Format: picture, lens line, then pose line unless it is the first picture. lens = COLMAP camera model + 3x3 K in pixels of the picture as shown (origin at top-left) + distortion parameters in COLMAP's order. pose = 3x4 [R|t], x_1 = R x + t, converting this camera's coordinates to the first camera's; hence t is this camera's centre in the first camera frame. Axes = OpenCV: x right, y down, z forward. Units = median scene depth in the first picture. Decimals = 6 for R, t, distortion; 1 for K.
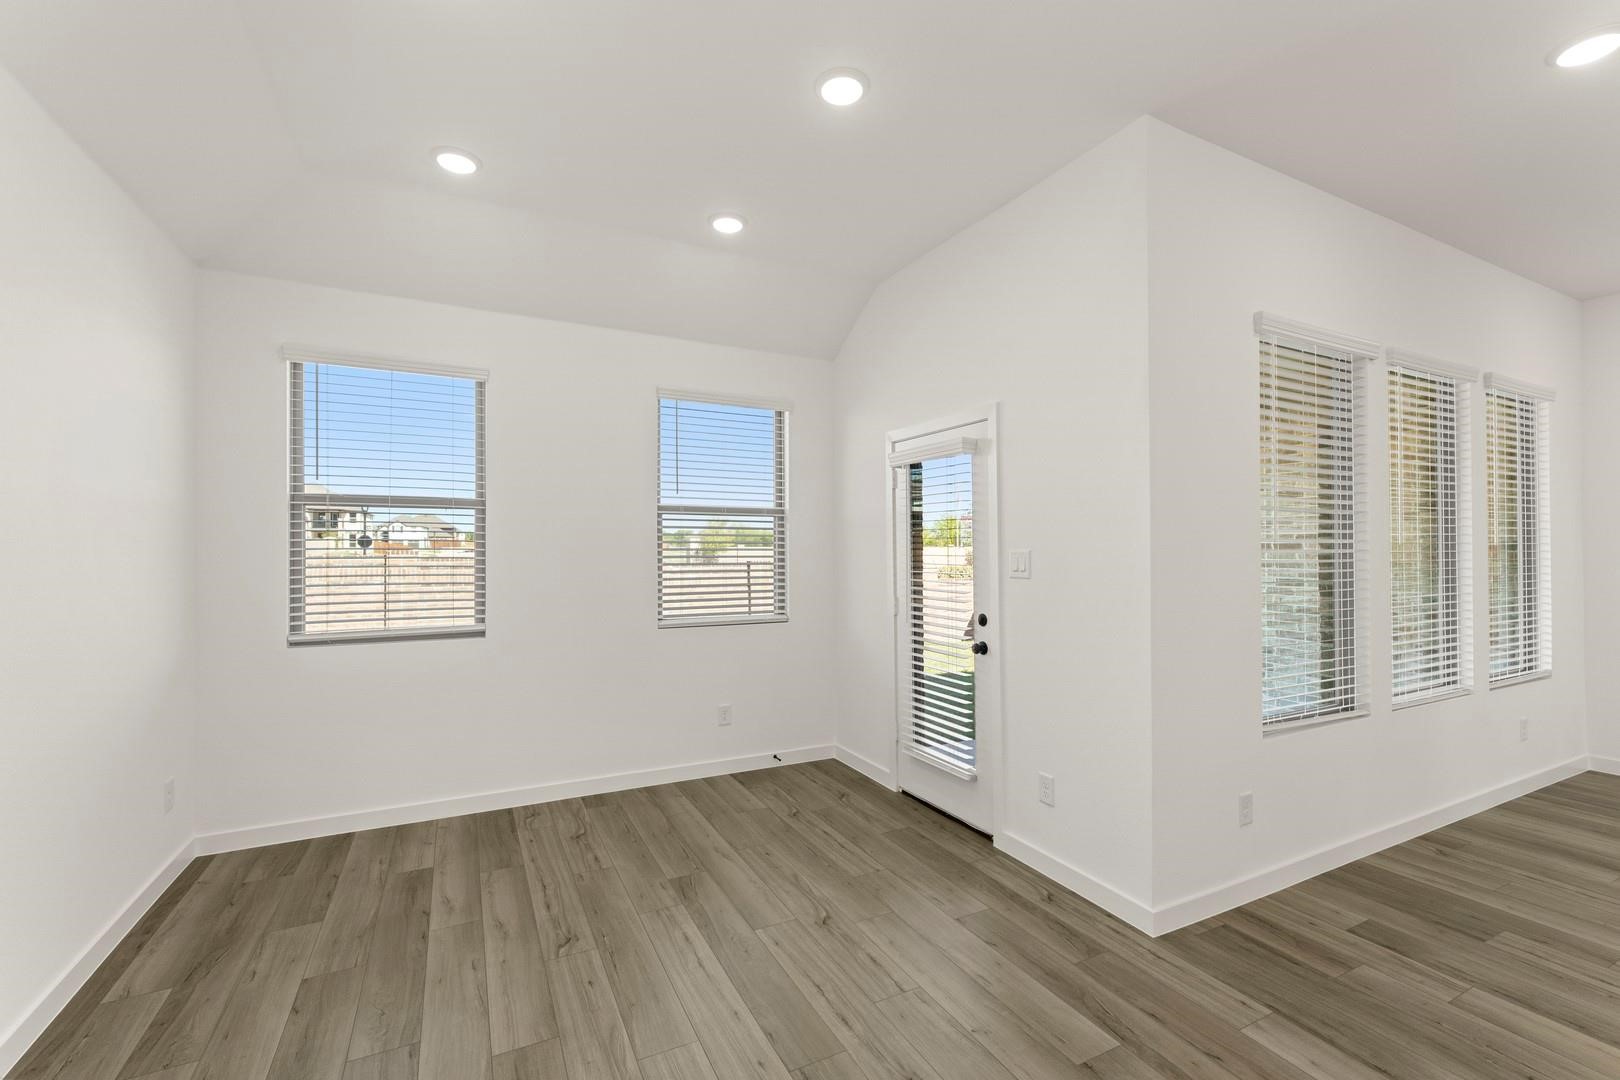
lens RADIAL K [[674.8, 0, 792.1], [0, 674.8, 556.3], [0, 0, 1]] dist [0.000128, 0.000280]
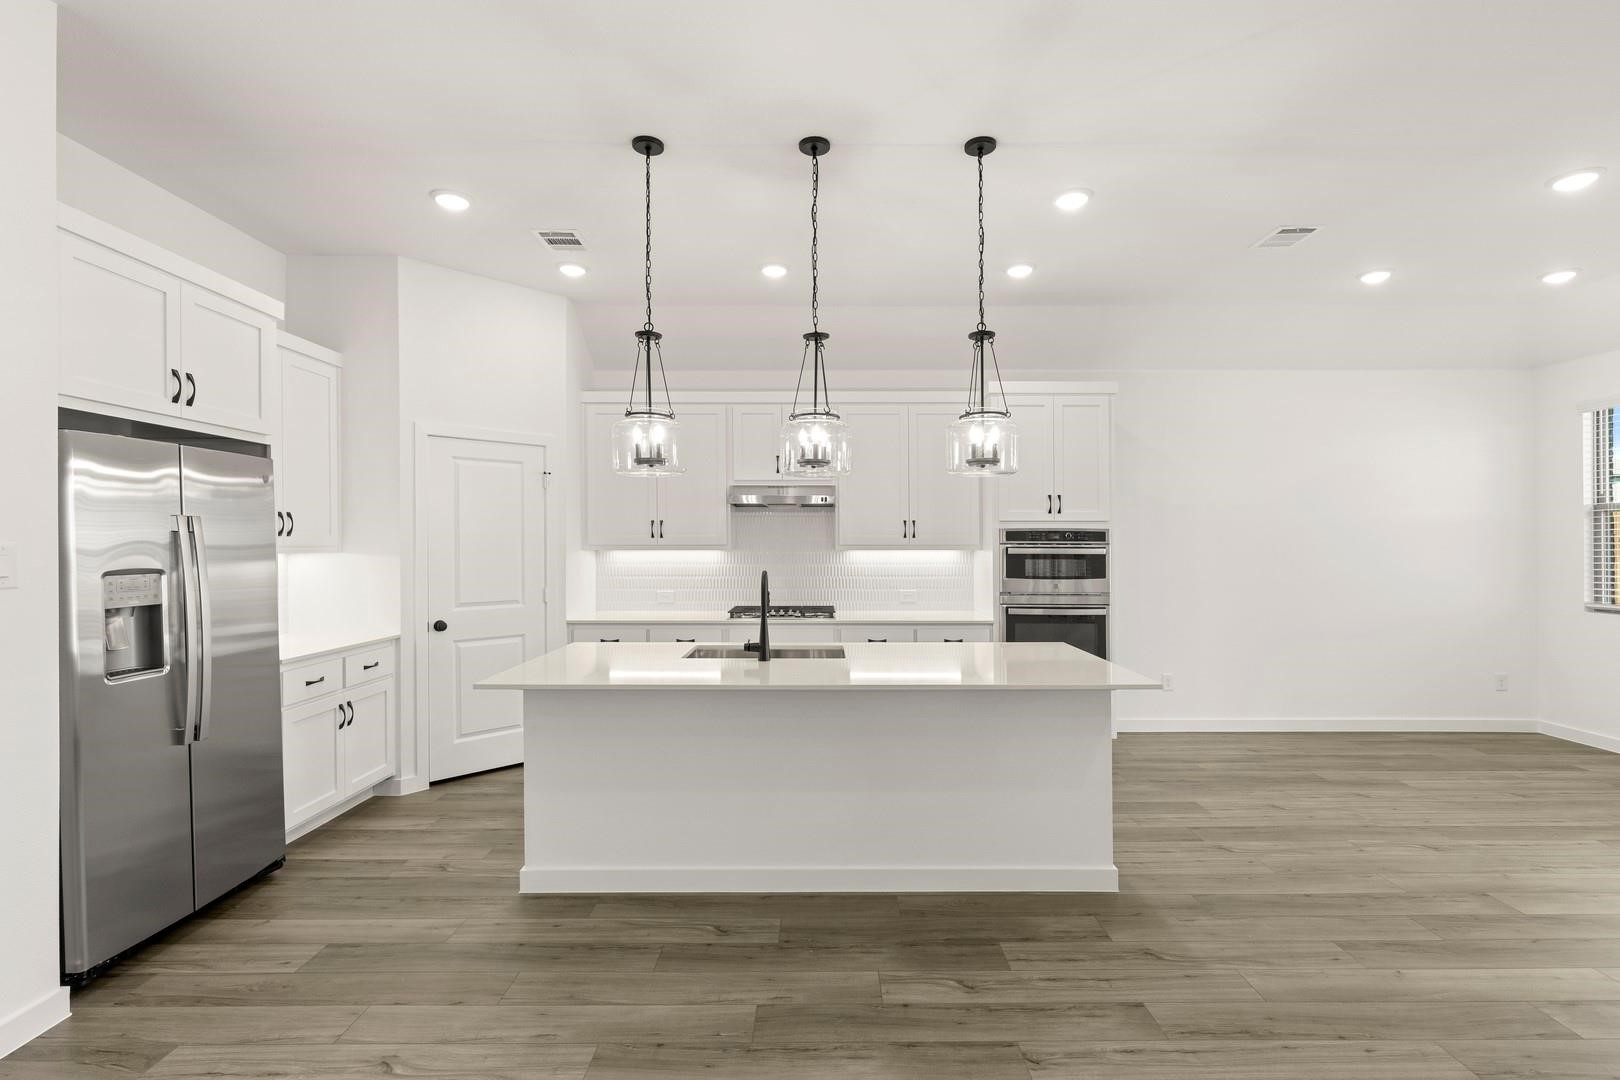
lens RADIAL K [[766.9, 0, 817.6], [0, 766.9, 534.6], [0, 0, 1]] dist [0.000846, 0.000540]
pose [[-0.444058, -0.013737, -0.895893, 1.427311], [-0.011449, 0.999888, -0.009657, 0.005922], [0.895925, 0.005969, -0.444165, 0.242886]]
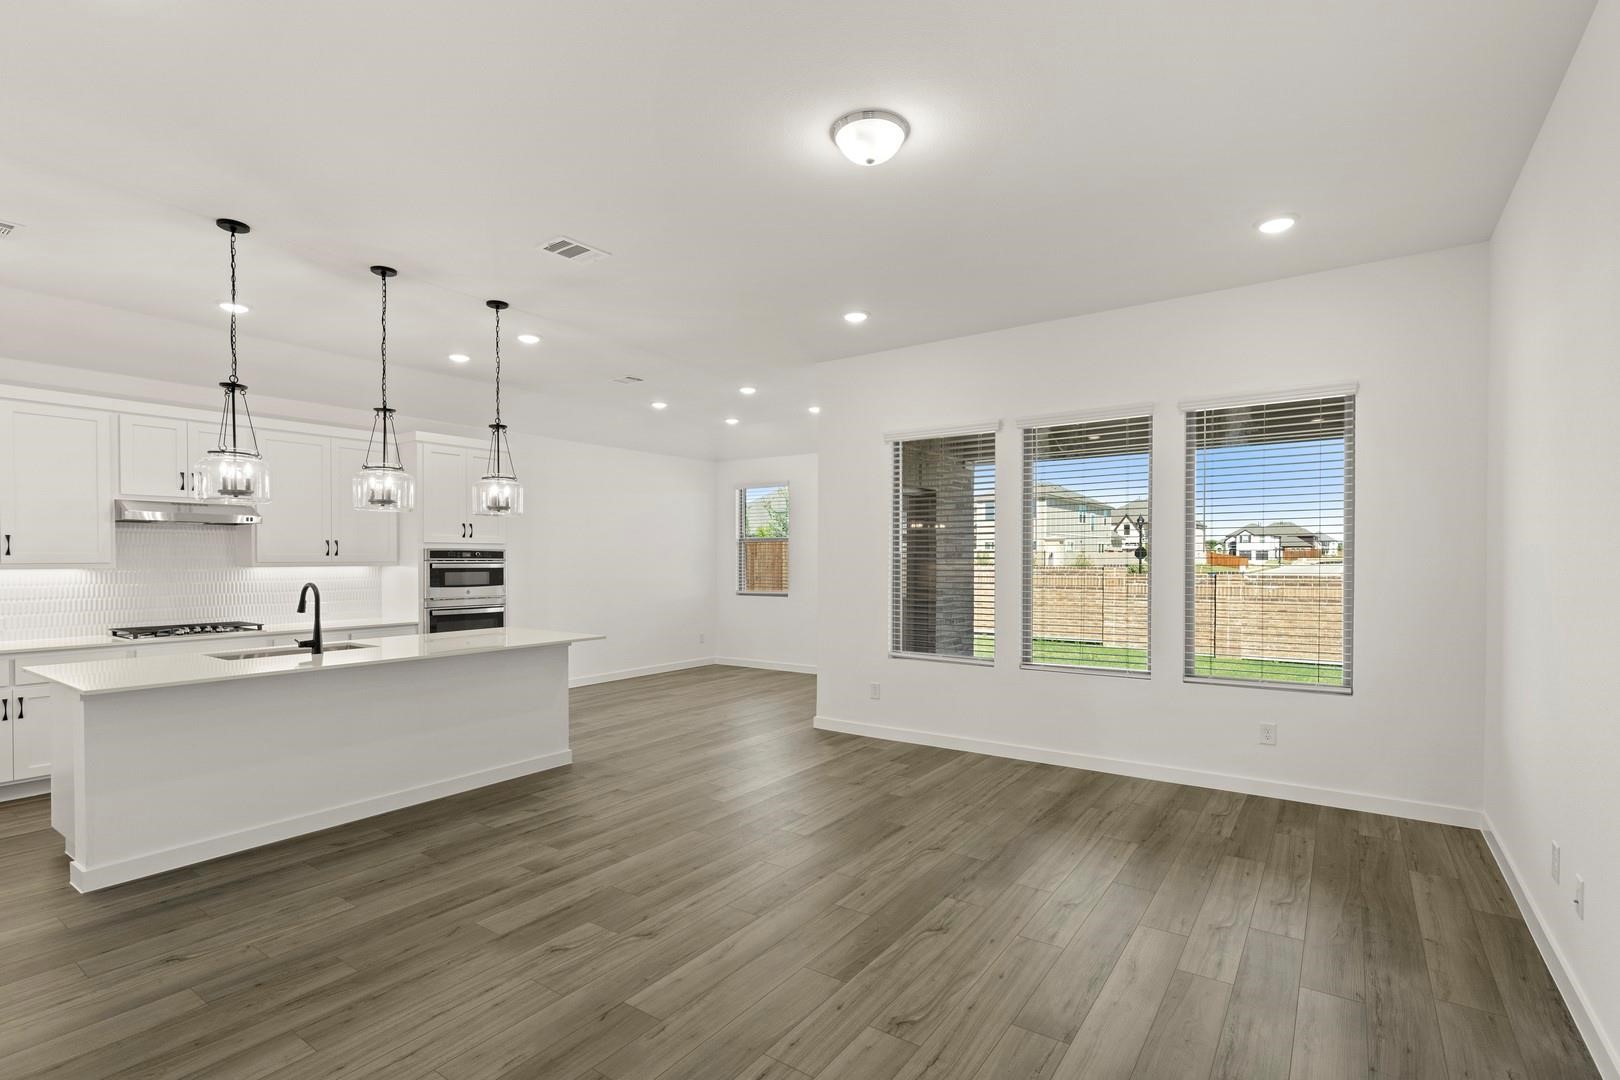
lens RADIAL K [[751.9, 0, 858.6], [0, 751.9, 544.9], [0, 0, 1]] dist [0.024344, -0.000079]
pose [[0.509355, -0.020364, -0.860316, 2.076531], [-0.005651, 0.999619, -0.027007, 0.010982], [0.860538, 0.018617, 0.509046, -0.127984]]
